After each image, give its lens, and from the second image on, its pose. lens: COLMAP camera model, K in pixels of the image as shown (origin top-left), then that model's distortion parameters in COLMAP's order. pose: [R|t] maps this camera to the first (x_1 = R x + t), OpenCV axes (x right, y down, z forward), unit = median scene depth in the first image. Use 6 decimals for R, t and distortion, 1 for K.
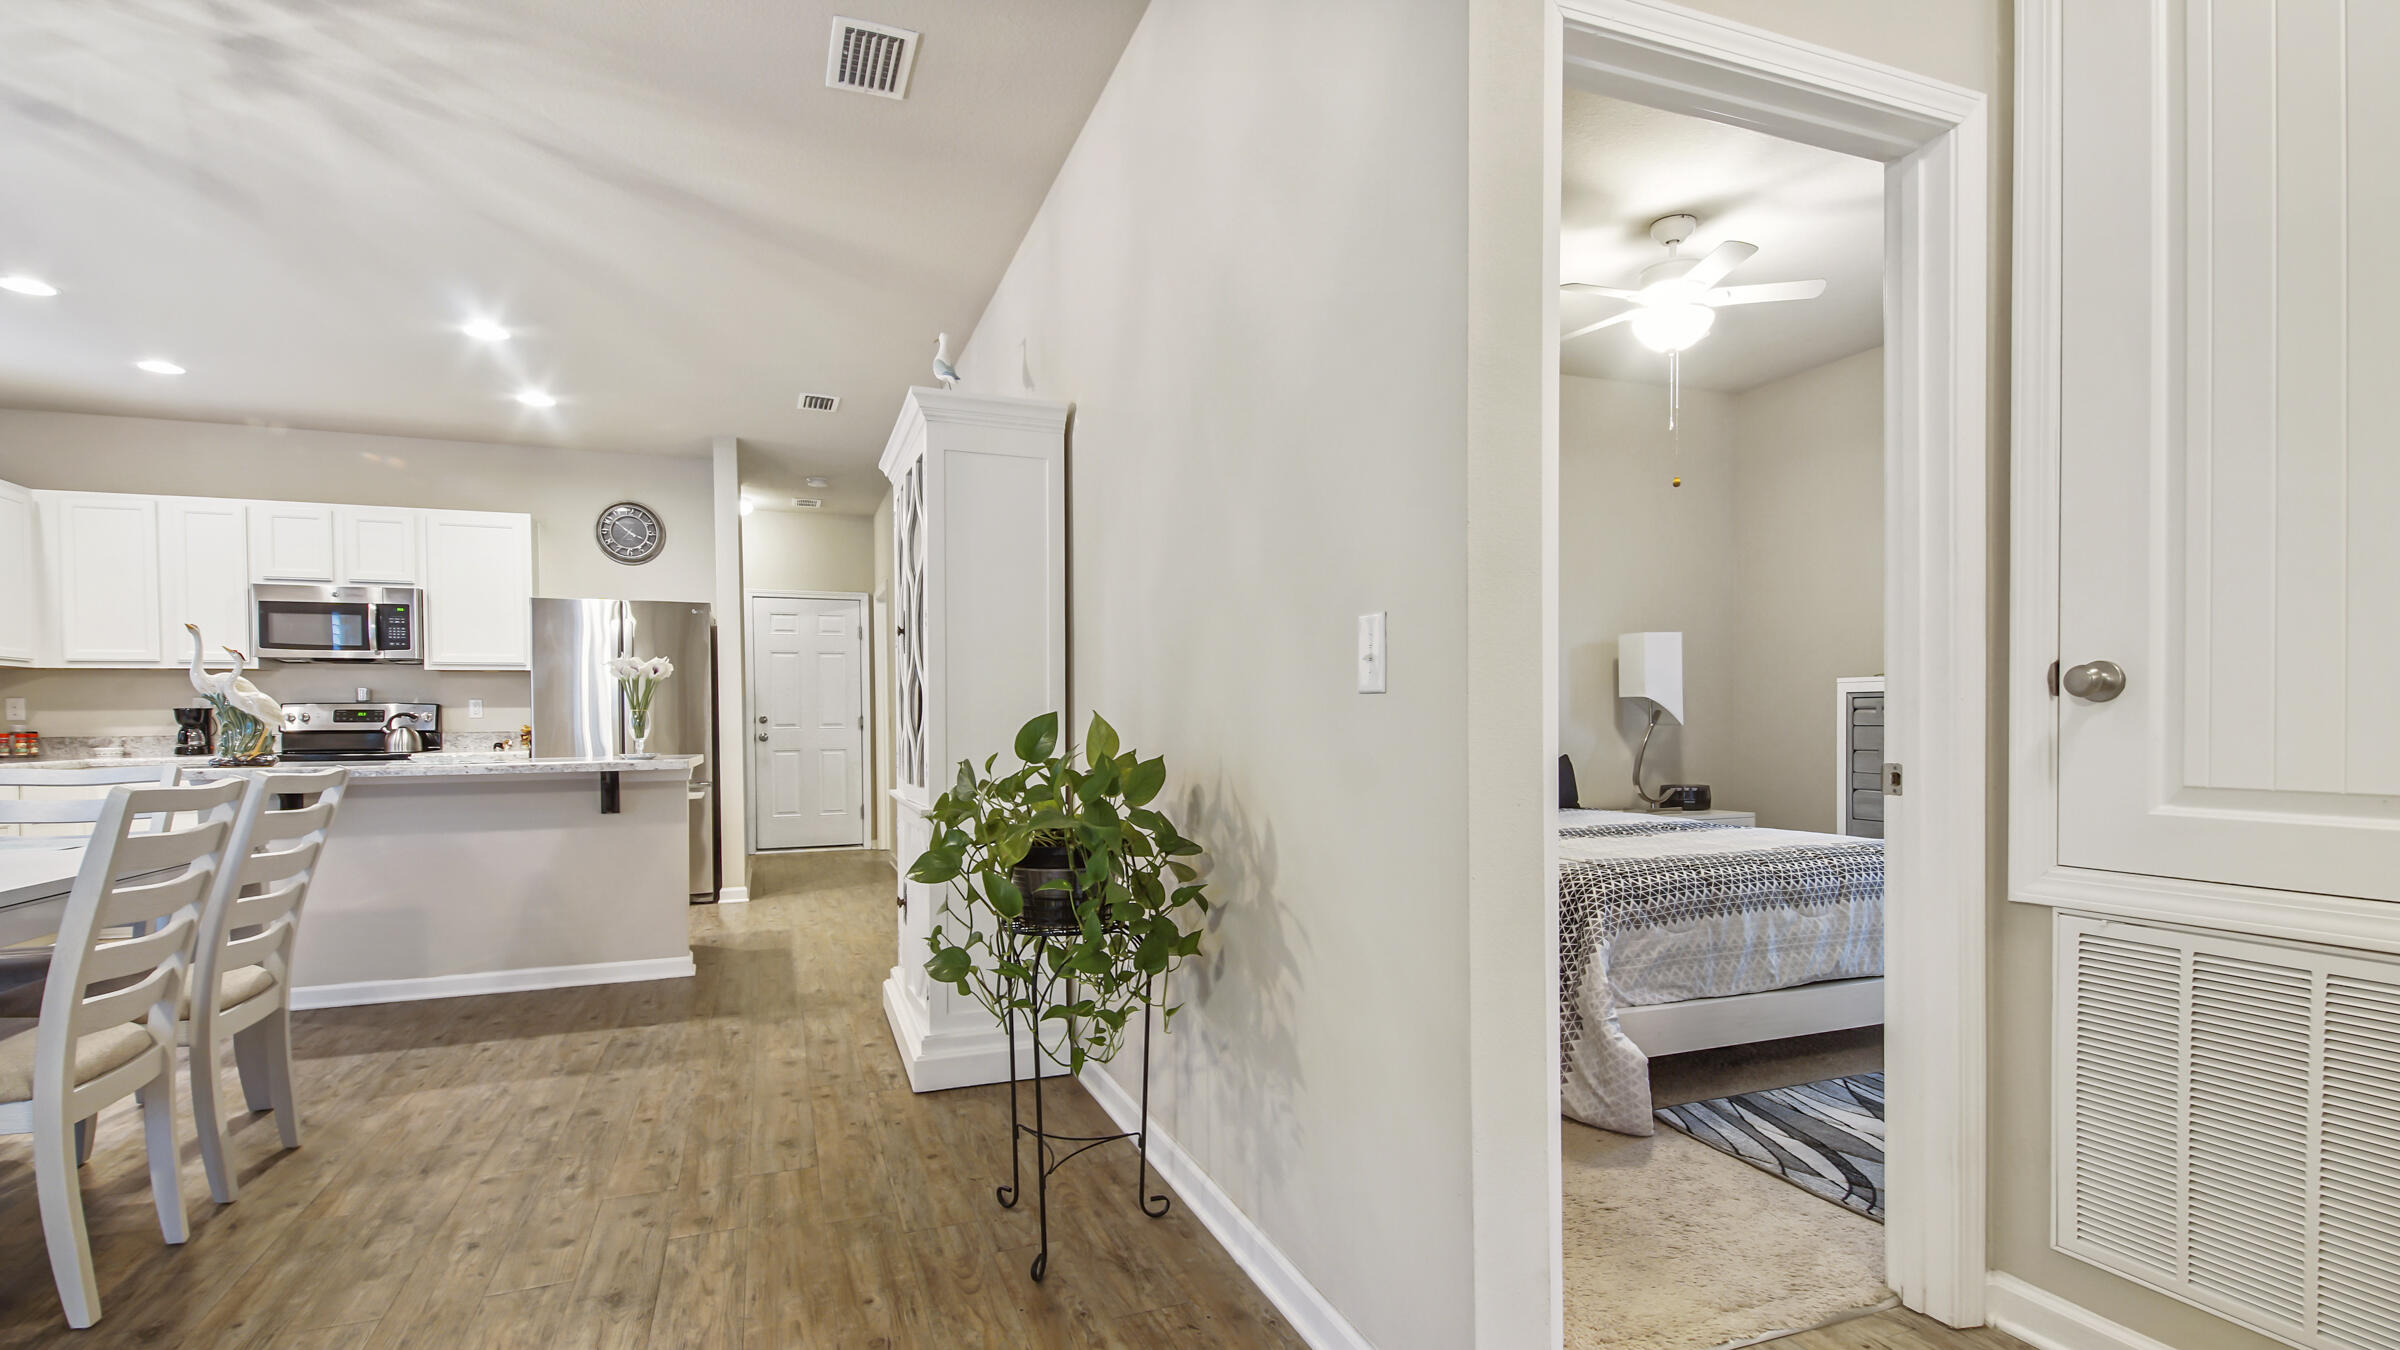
lens RADIAL K [[1121.4, 0, 1201.7], [0, 1121.4, 729.0], [0, 0, 1]] dist [0.019017, -0.006920]
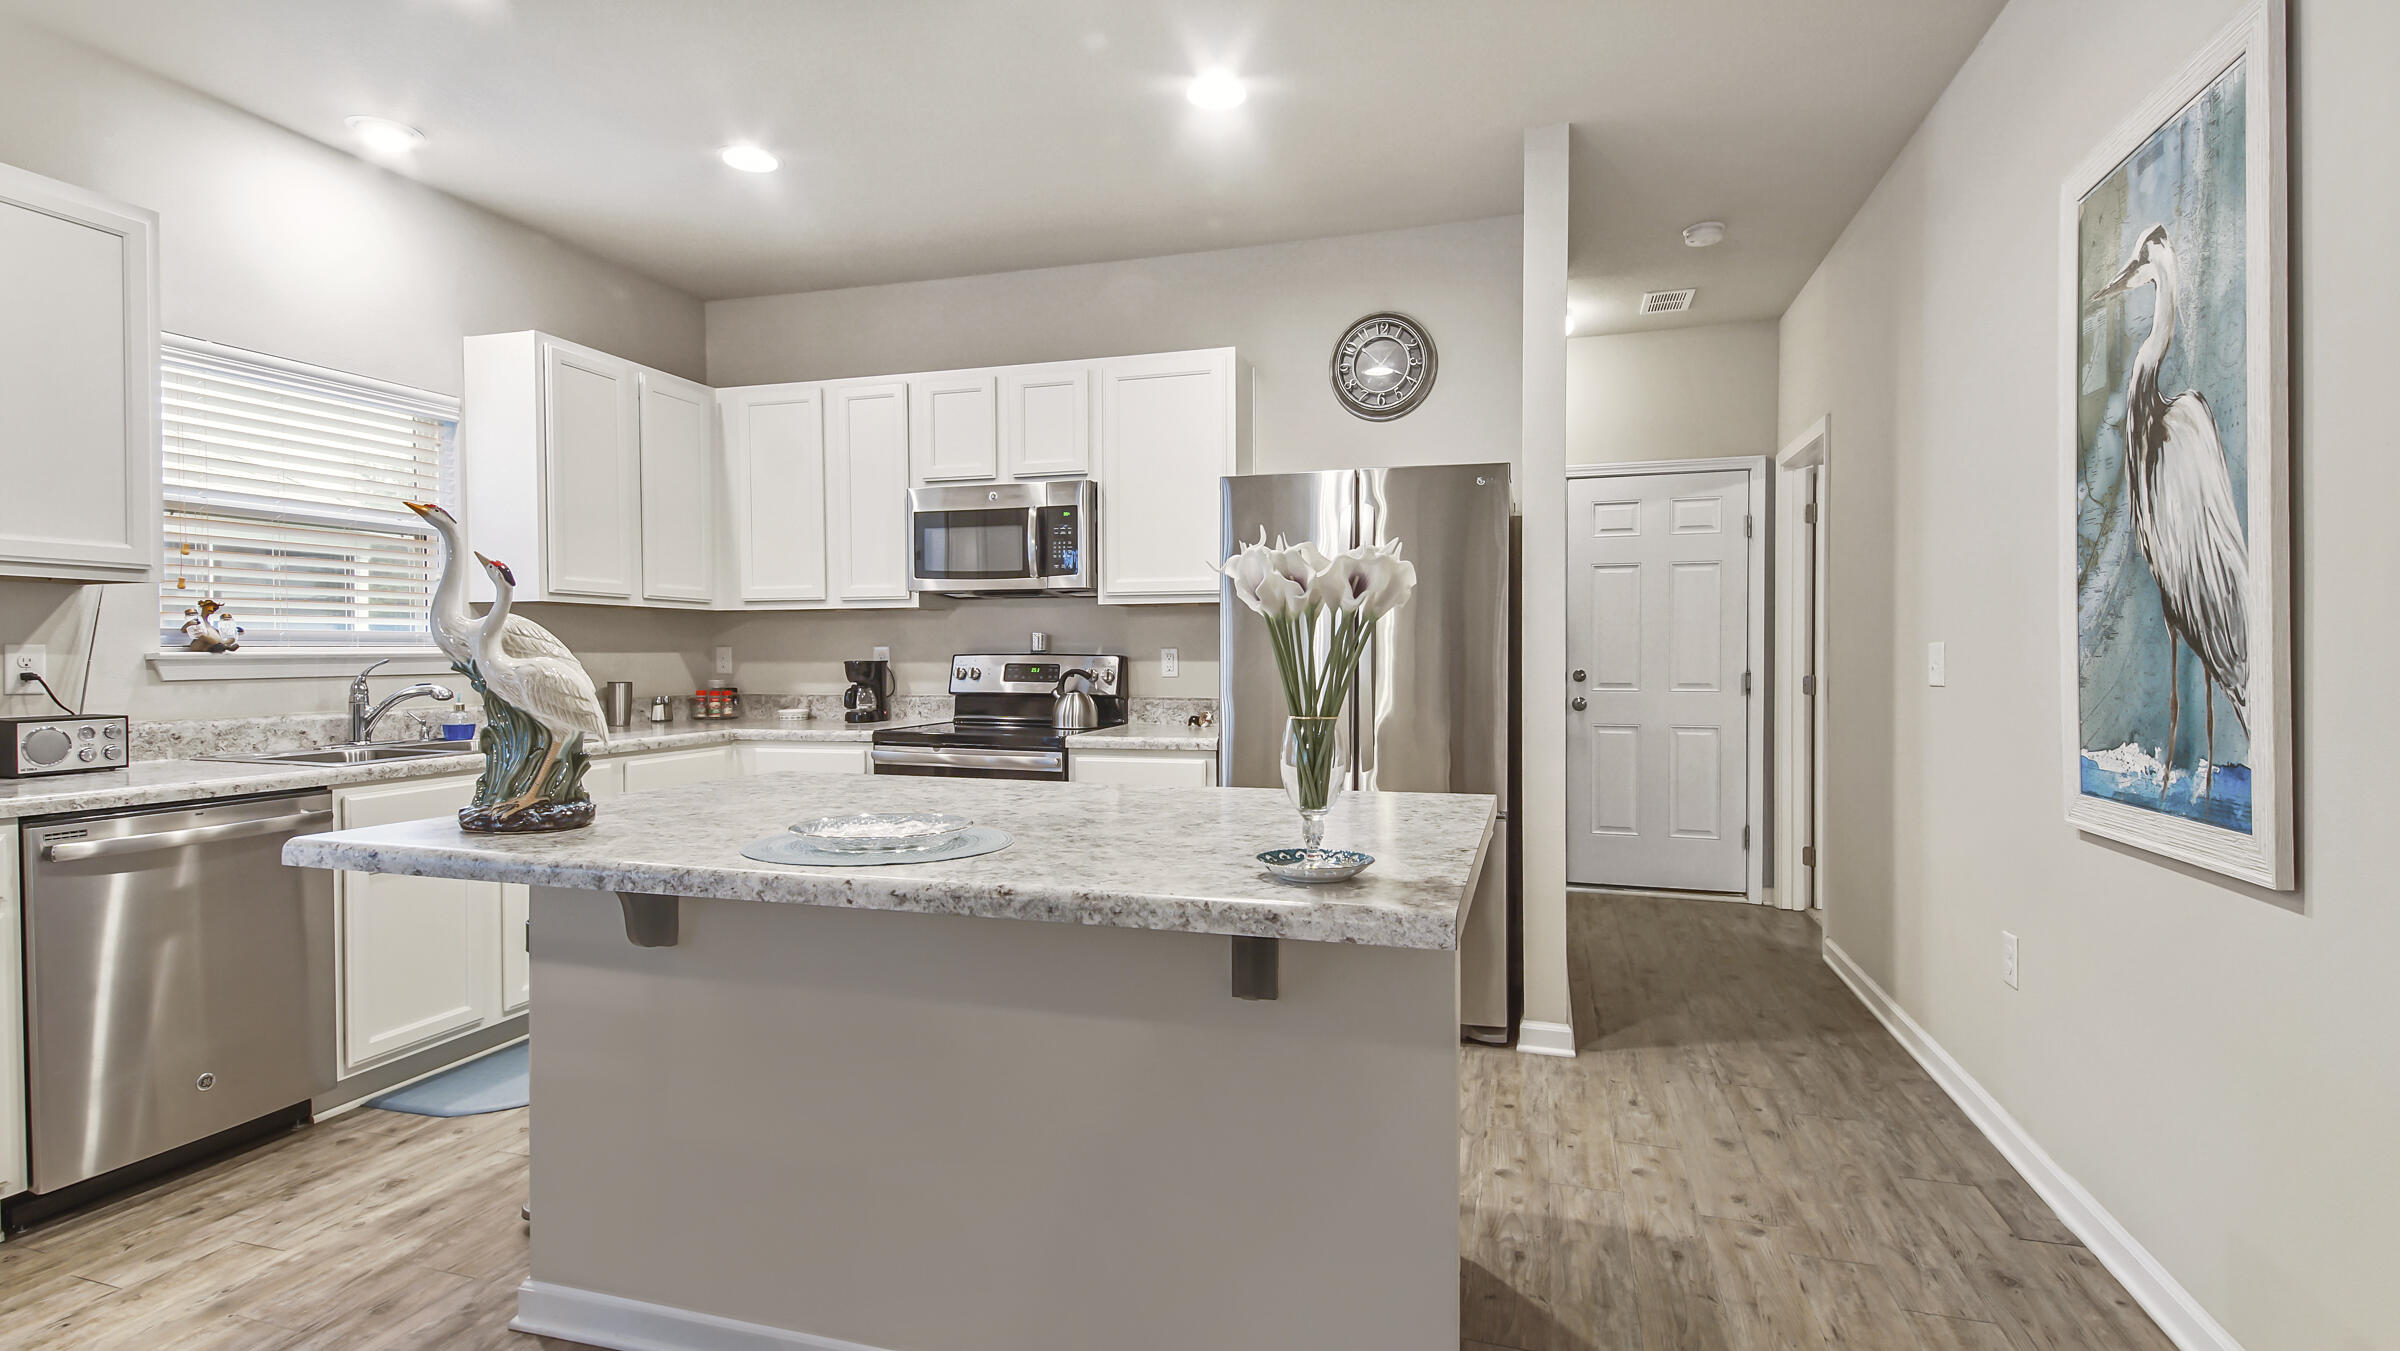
lens RADIAL K [[1121.4, 0, 1213.0], [0, 1121.4, 679.7], [0, 0, 1]] dist [0.019017, -0.006920]
pose [[0.793361, 0.021866, -0.608359, -0.236302], [-0.011218, 0.999710, 0.021303, -0.023270], [0.608648, -0.010076, 0.793376, 0.522291]]
